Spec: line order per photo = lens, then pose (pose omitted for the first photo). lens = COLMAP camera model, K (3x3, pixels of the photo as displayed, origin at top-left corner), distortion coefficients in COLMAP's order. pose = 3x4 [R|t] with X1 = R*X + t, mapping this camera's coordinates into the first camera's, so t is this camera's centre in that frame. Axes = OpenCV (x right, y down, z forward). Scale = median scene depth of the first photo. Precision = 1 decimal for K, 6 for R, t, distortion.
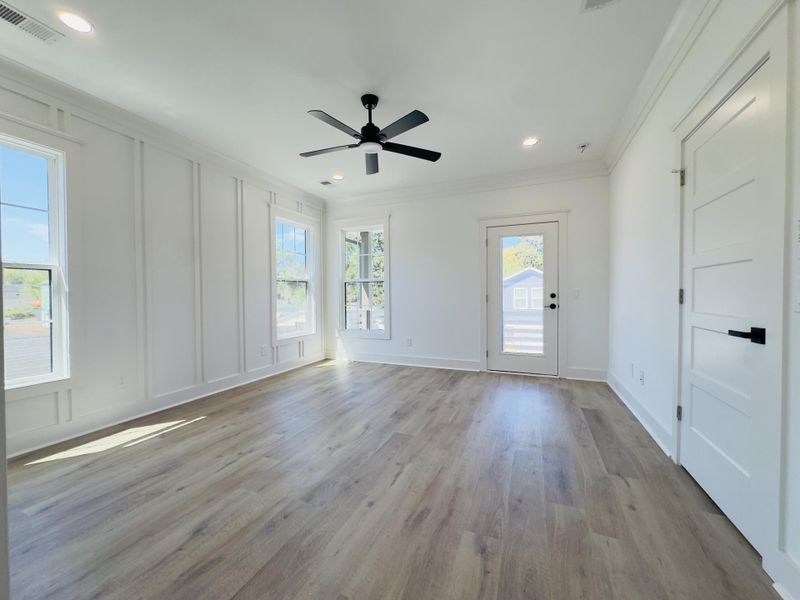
lens RADIAL K [[317.7, 0, 399.4], [0, 317.7, 298.9], [0, 0, 1]] dist [-0.000598, -0.000085]
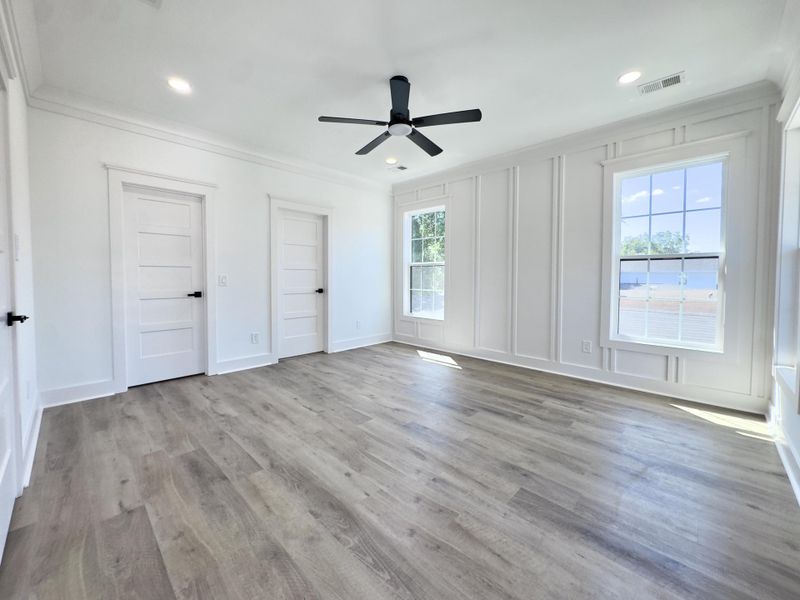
lens RADIAL K [[323.9, 0, 401.1], [0, 323.9, 285.2], [0, 0, 1]] dist [-0.001006, 0.000014]
pose [[-0.363505, 0.030149, -0.931104, 0.930661], [-0.013868, 0.999190, 0.037768, -0.039054], [0.931489, 0.026642, -0.362793, 1.506468]]
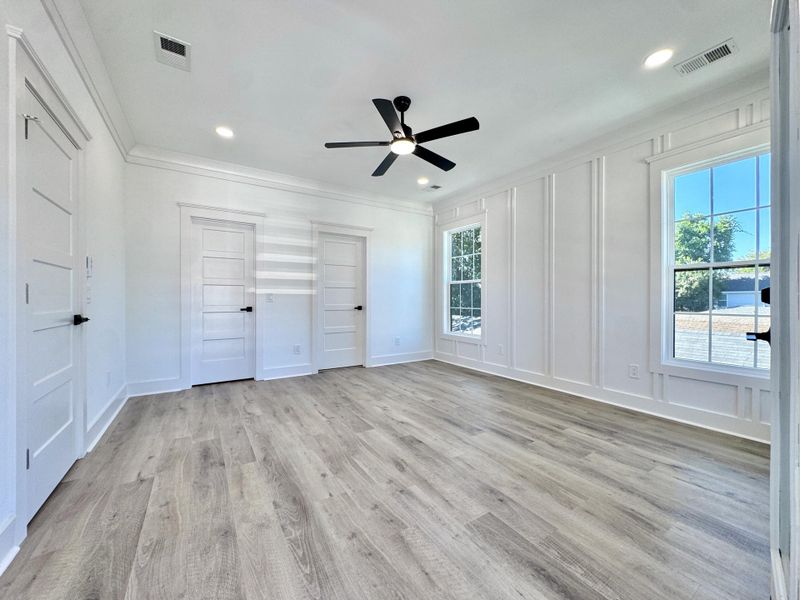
lens RADIAL K [[317.7, 0, 399.4], [0, 317.7, 298.9], [0, 0, 1]] dist [-0.000598, -0.000085]
pose [[-0.569937, 0.004664, -0.821675, 0.815312], [-0.008778, 0.999892, 0.011765, -0.008867], [0.821641, 0.013918, -0.569835, 1.718124]]
